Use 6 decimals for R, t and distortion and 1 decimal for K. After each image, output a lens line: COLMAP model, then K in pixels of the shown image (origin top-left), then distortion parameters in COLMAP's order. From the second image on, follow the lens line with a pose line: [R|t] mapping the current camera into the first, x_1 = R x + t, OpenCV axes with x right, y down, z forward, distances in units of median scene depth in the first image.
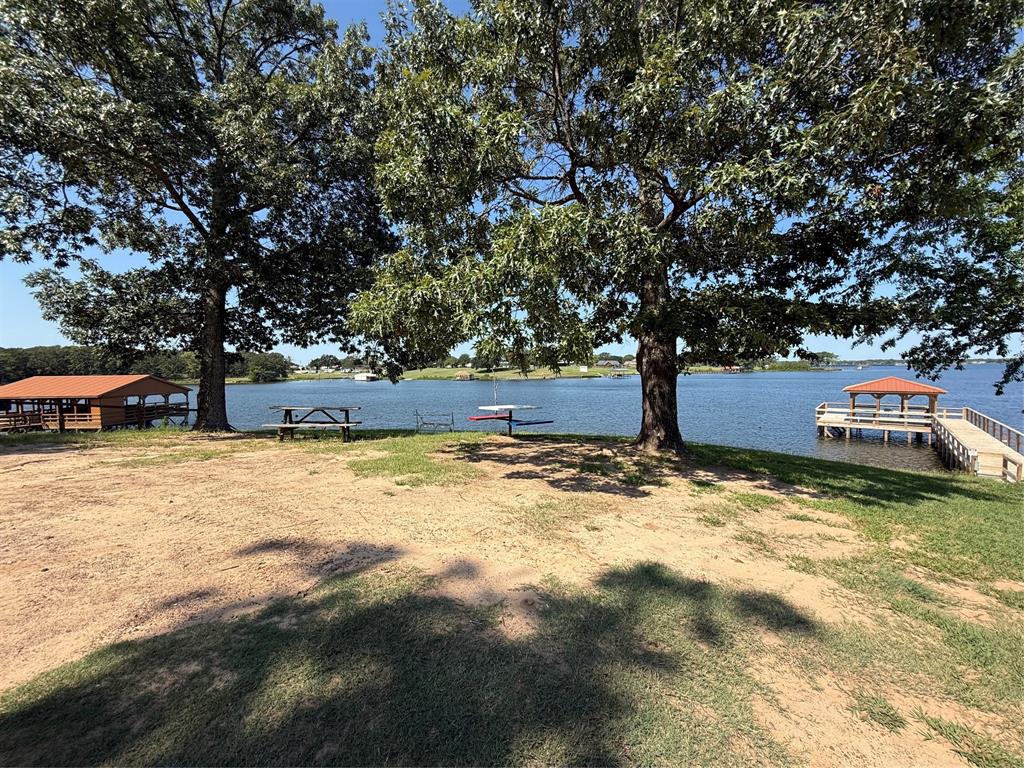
lens RADIAL K [[408.1, 0, 511.4], [0, 408.1, 386.1], [0, 0, 1]] dist [0.000238, -0.000386]
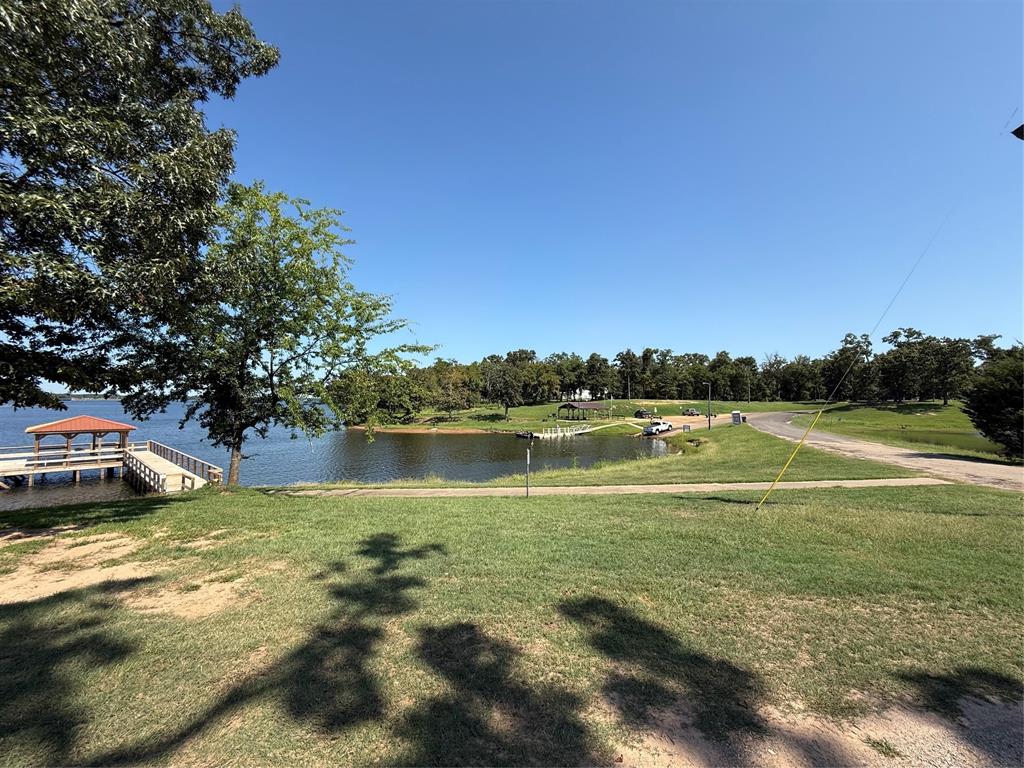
lens RADIAL K [[408.1, 0, 516.4], [0, 408.1, 384.2], [0, 0, 1]] dist [0.000238, -0.000386]
pose [[-0.013022, 0.056812, 0.998300, -0.293698], [0.034403, 0.997819, -0.056336, -0.022560], [-0.999323, 0.033611, -0.014948, -0.160847]]
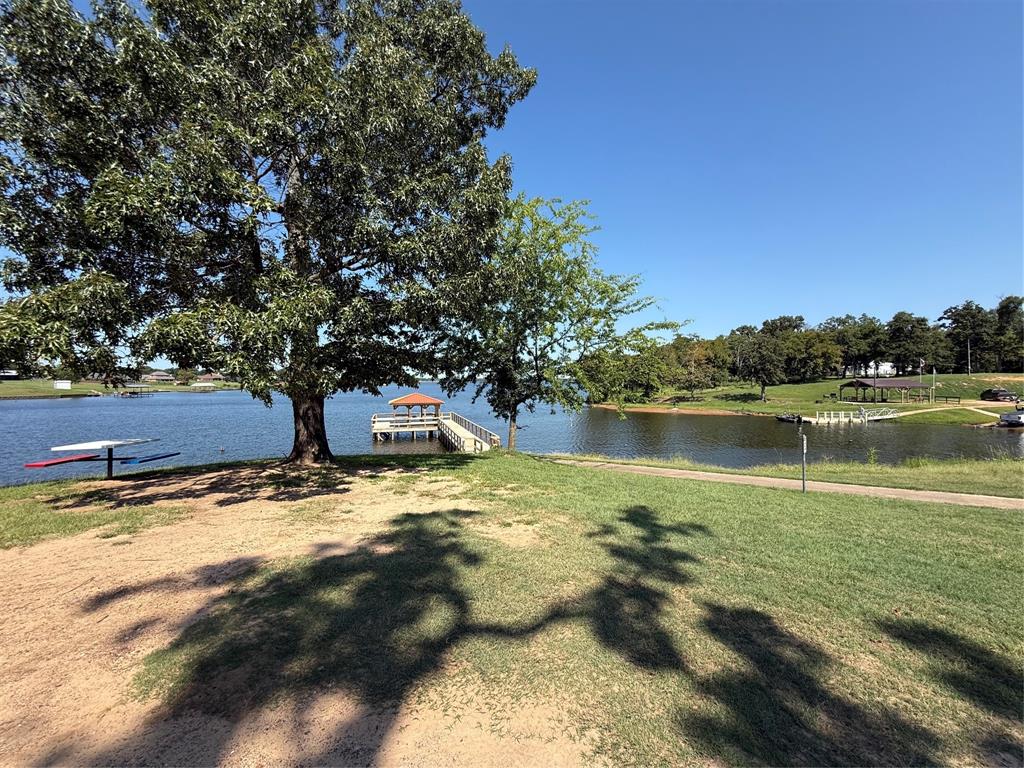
lens RADIAL K [[408.1, 0, 513.9], [0, 408.1, 384.4], [0, 0, 1]] dist [0.000238, -0.000386]
pose [[0.527557, 0.003771, 0.849511, -0.320669], [0.032786, 0.999155, -0.024795, -0.021327], [-0.848887, 0.040933, 0.526987, -0.125876]]
